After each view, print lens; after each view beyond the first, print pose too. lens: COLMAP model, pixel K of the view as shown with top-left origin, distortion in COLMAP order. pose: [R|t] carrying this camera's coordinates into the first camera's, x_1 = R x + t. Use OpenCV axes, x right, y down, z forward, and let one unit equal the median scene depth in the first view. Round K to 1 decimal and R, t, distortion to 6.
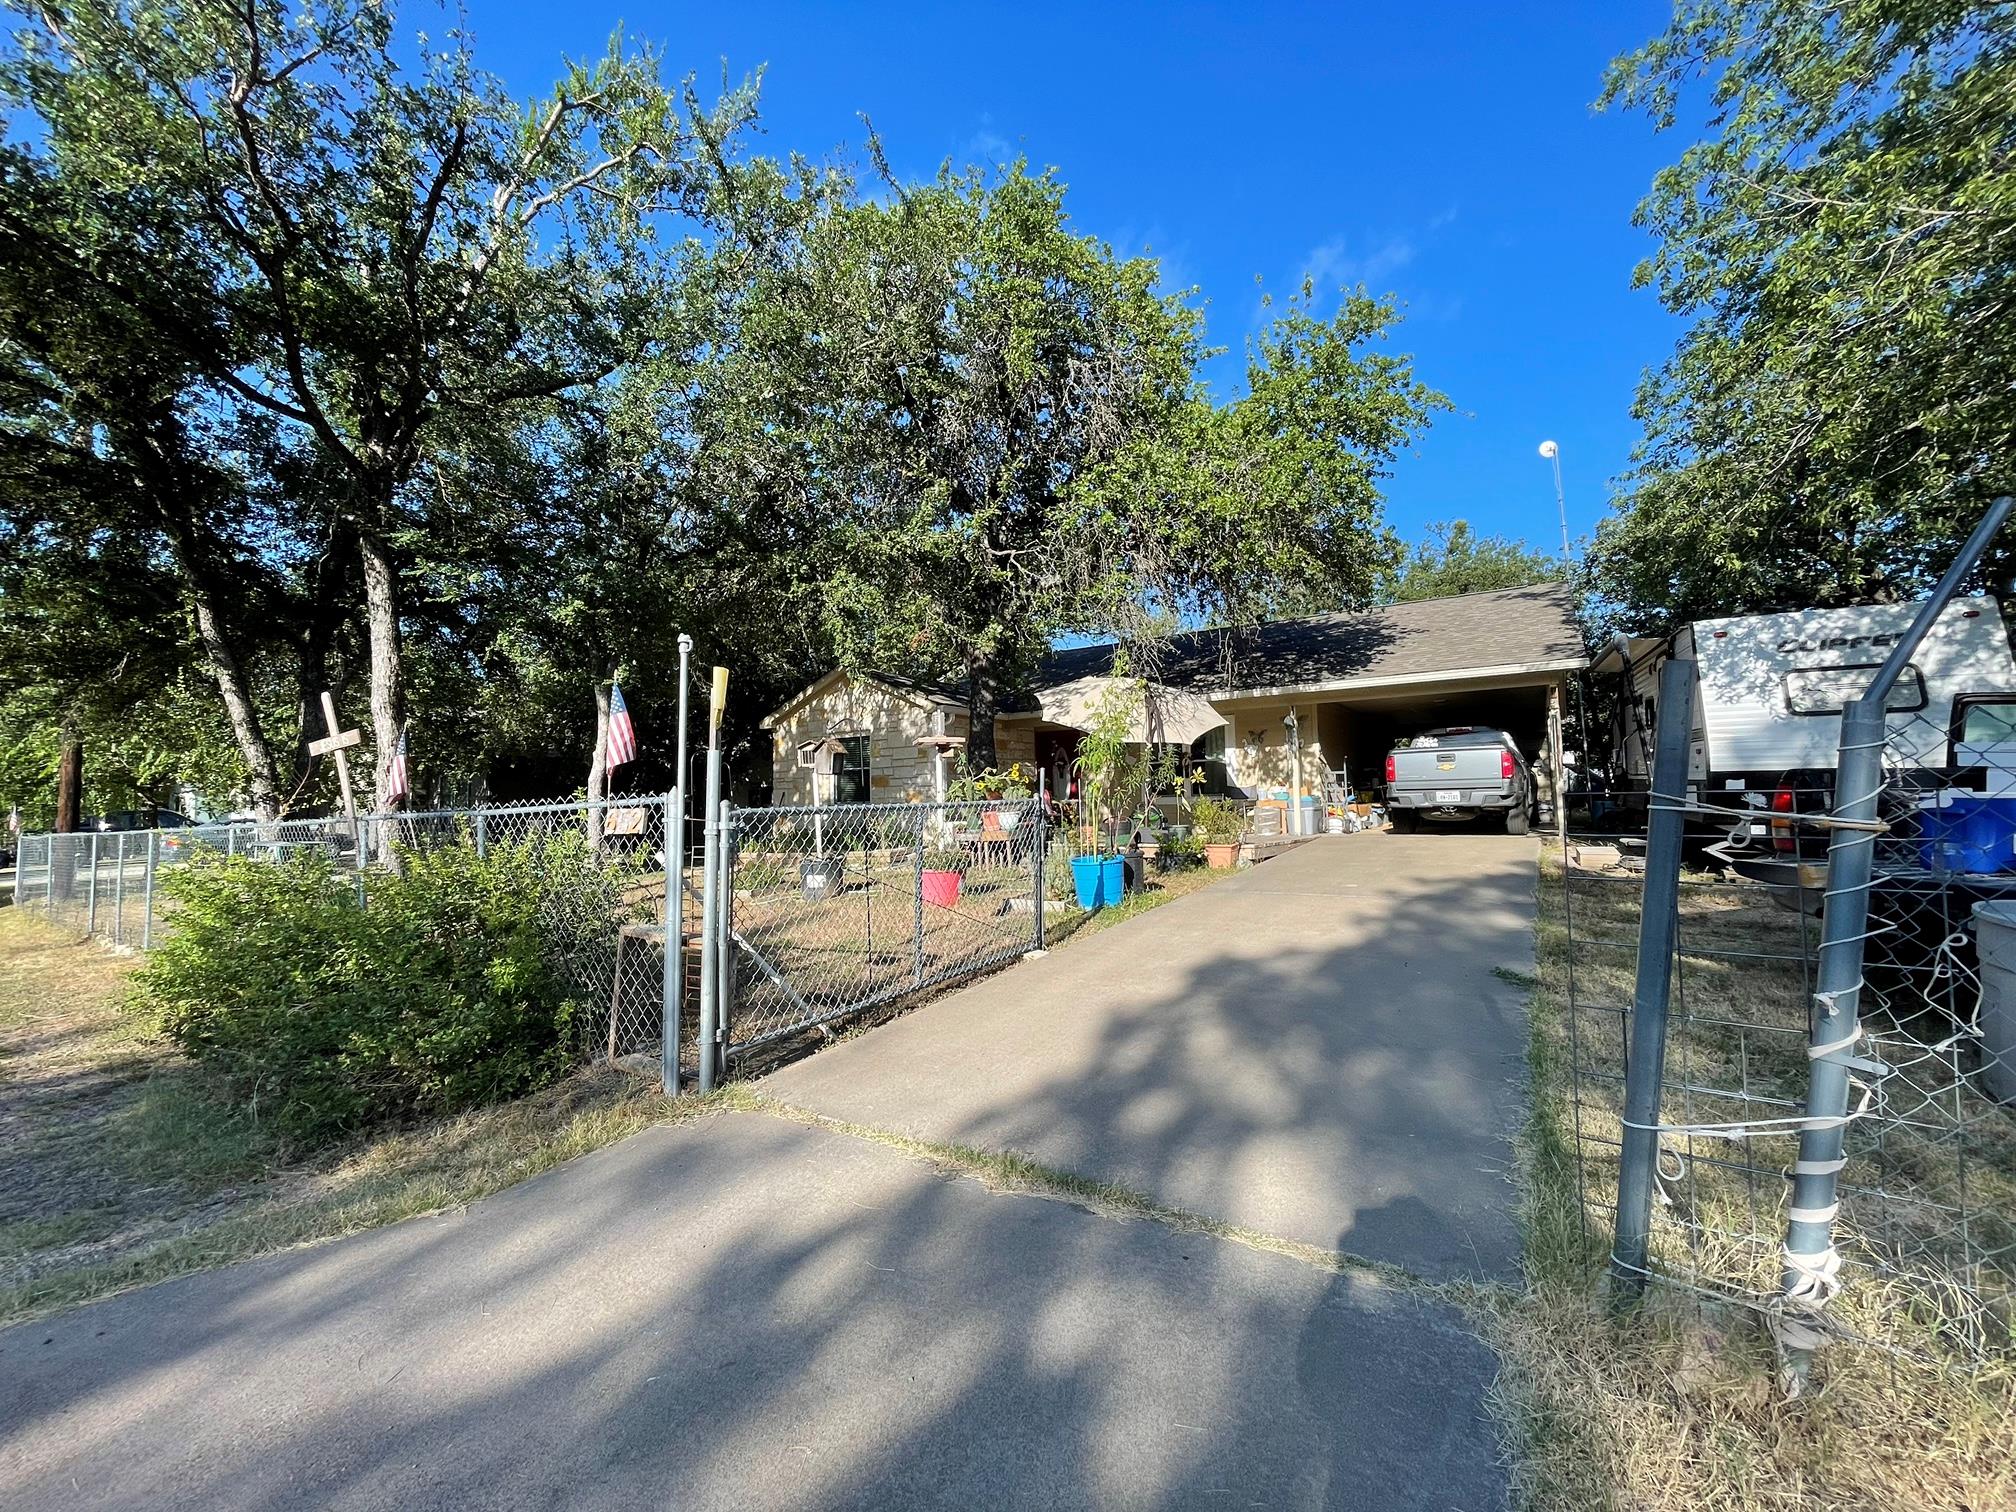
lens RADIAL K [[815.9, 0, 1008.0], [0, 815.9, 756.0], [0, 0, 1]] dist [-0.001282, -0.000194]
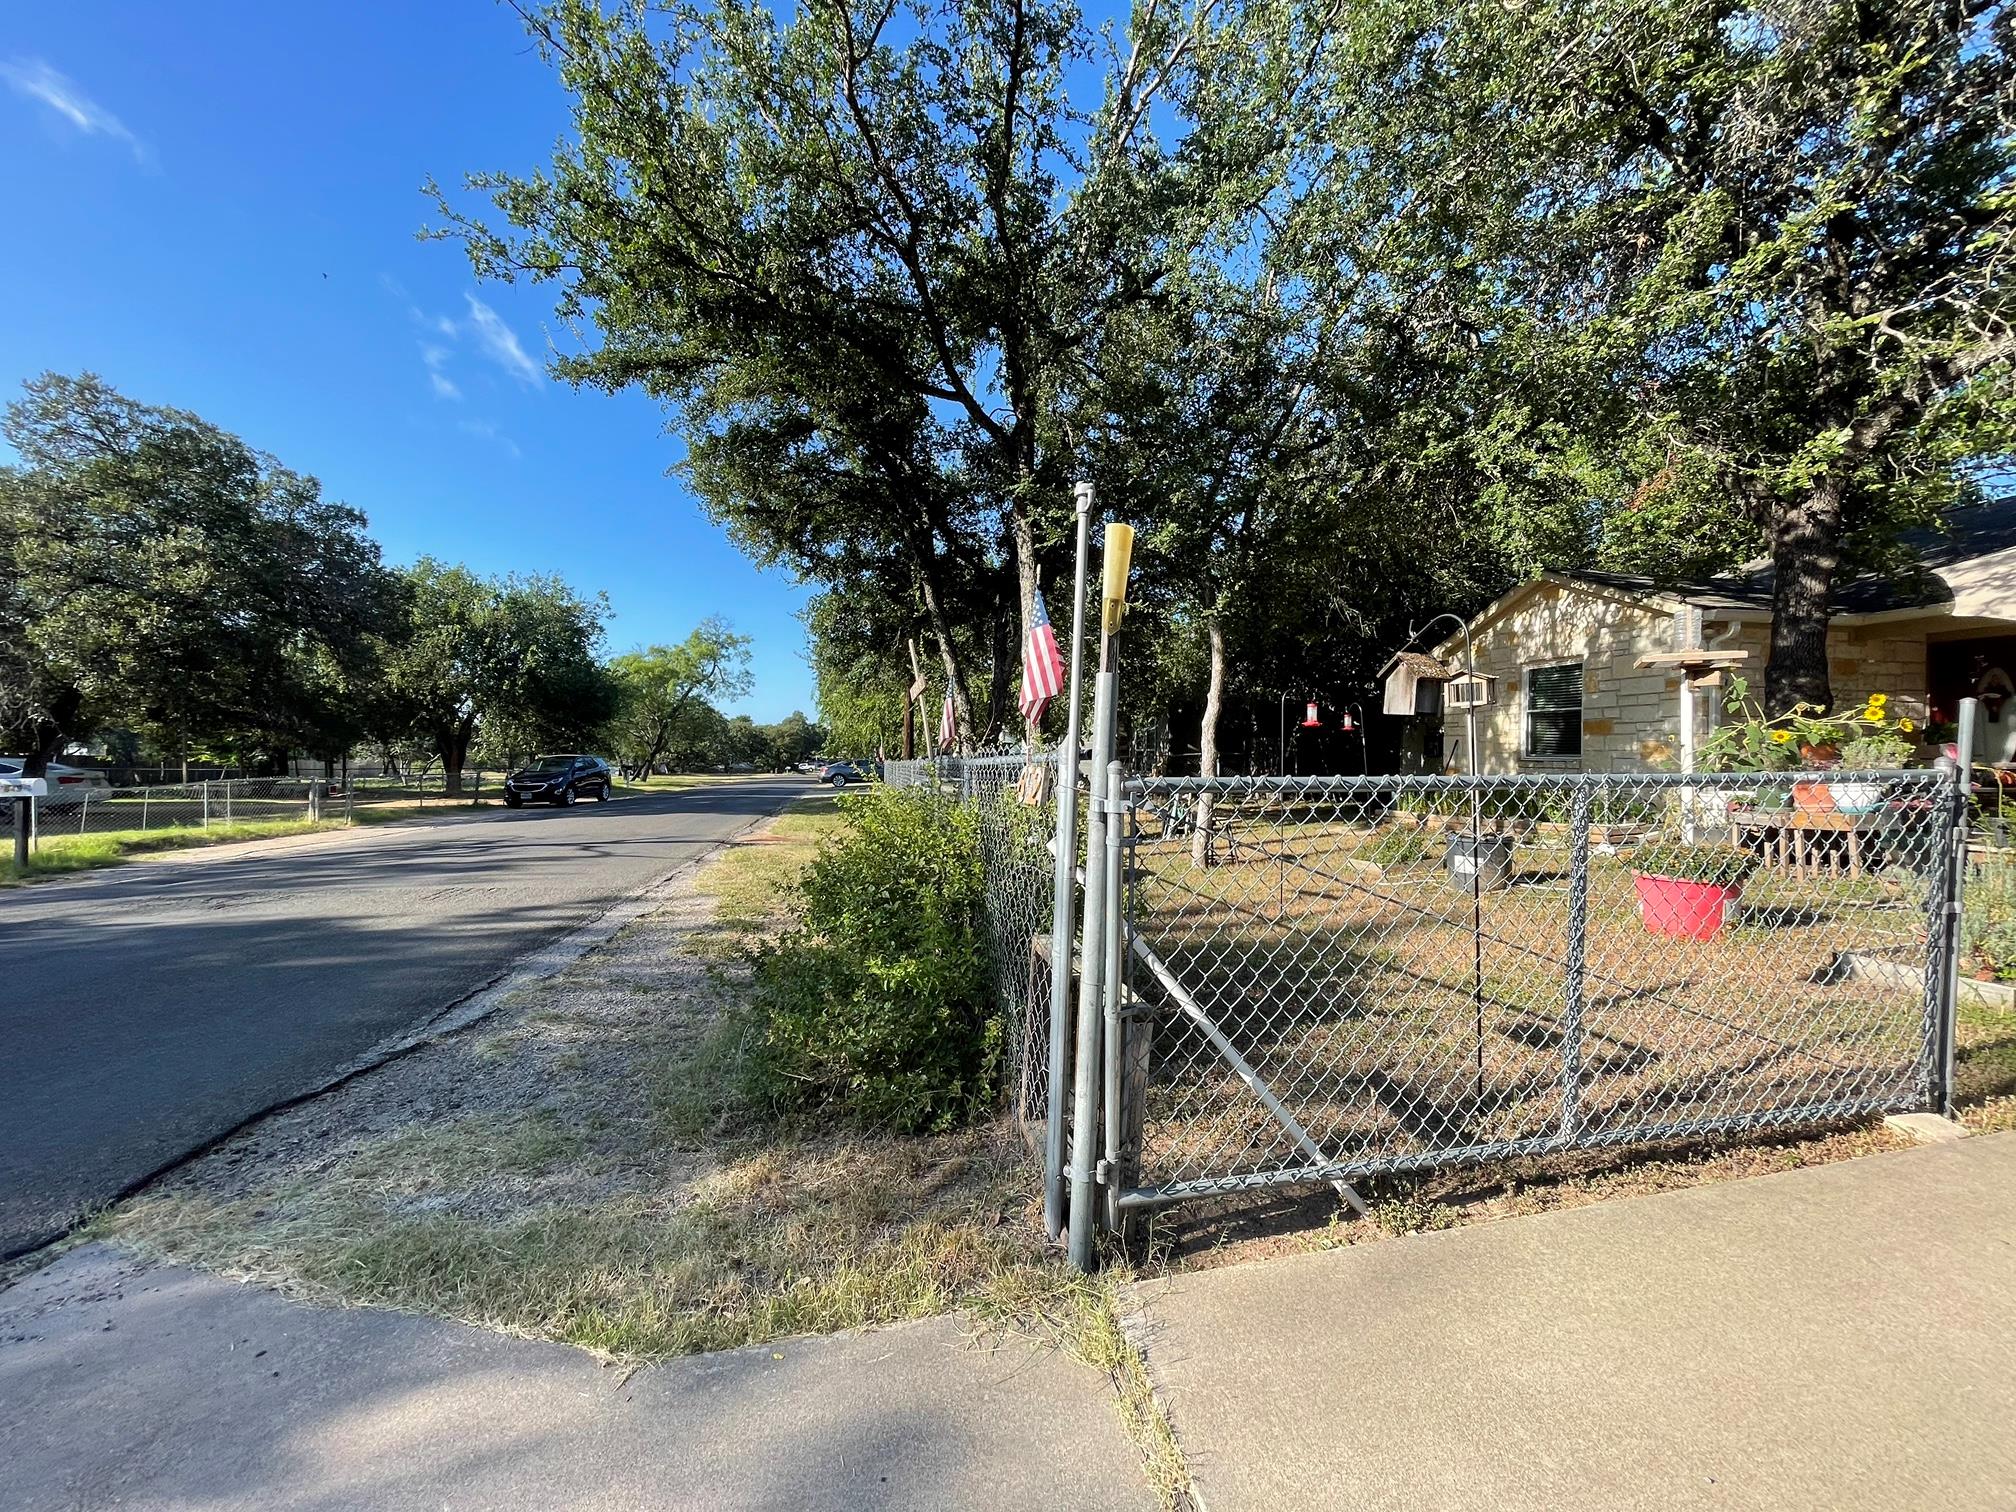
lens RADIAL K [[815.9, 0, 1008.0], [0, 815.9, 756.0], [0, 0, 1]] dist [-0.001282, -0.000194]
pose [[0.691493, 0.030154, -0.721754, 0.001505], [0.018690, 0.998047, 0.059603, 0.005190], [0.722142, -0.054704, 0.689579, 0.176961]]
